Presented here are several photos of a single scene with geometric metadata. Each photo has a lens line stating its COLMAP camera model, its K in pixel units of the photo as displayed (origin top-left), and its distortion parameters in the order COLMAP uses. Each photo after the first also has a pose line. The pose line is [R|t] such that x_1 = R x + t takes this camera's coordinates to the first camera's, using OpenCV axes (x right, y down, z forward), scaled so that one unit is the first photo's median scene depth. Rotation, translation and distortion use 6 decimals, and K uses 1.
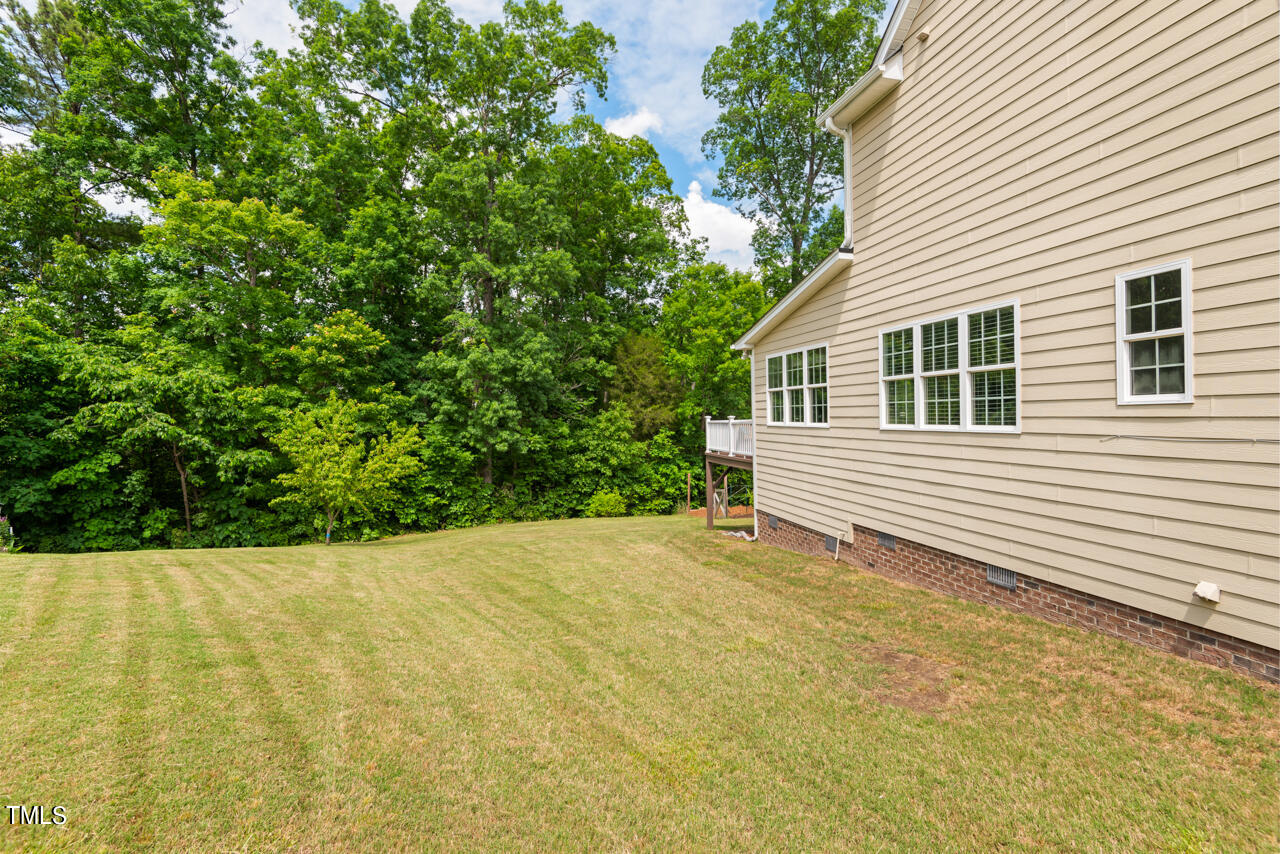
lens RADIAL K [[580.1, 0, 643.4], [0, 580.1, 423.9], [0, 0, 1]] dist [0.043164, -0.030232]
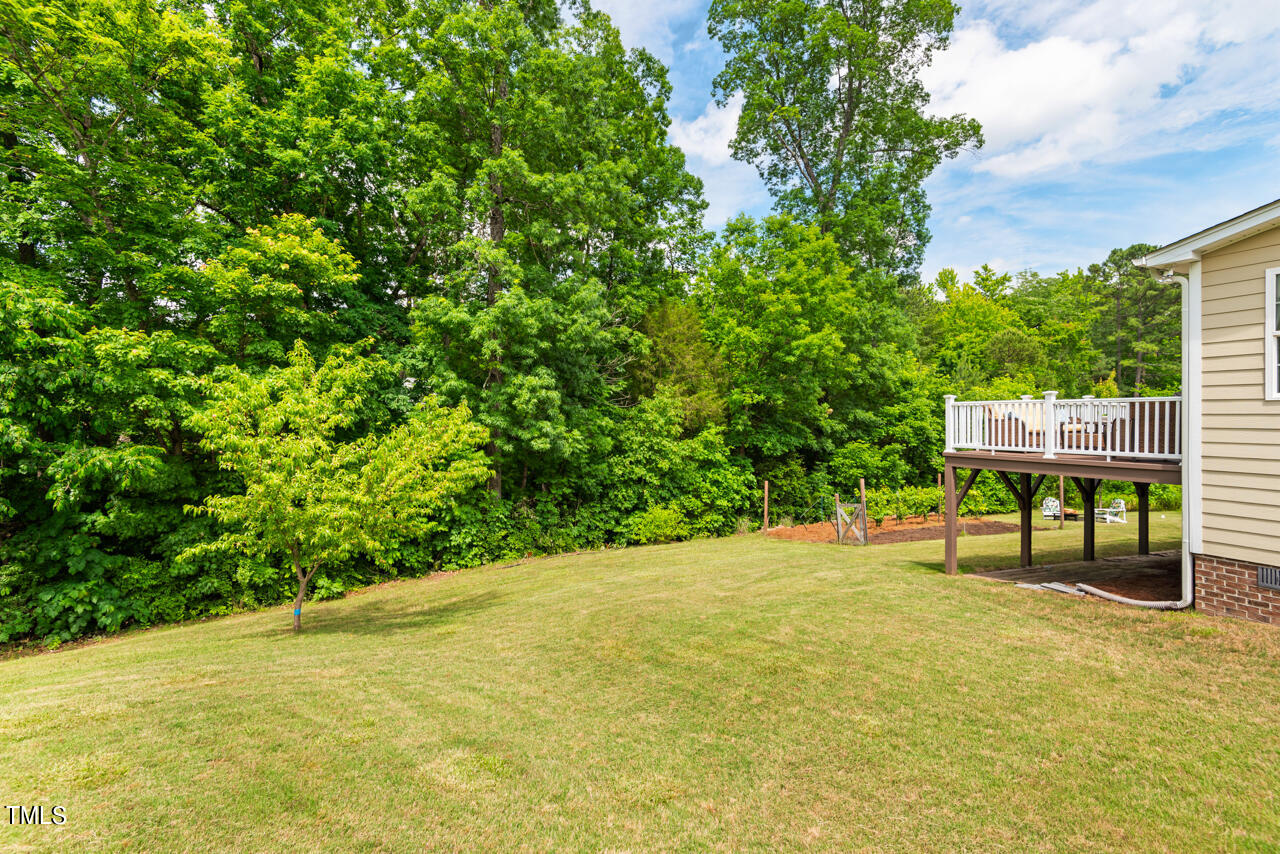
lens RADIAL K [[580.1, 0, 643.4], [0, 580.1, 423.9], [0, 0, 1]] dist [0.043164, -0.030232]
pose [[0.982783, 0.006816, 0.184639, -0.244277], [-0.005360, 0.999950, -0.008384, 0.020158], [-0.184687, 0.007250, 0.982771, 0.316169]]
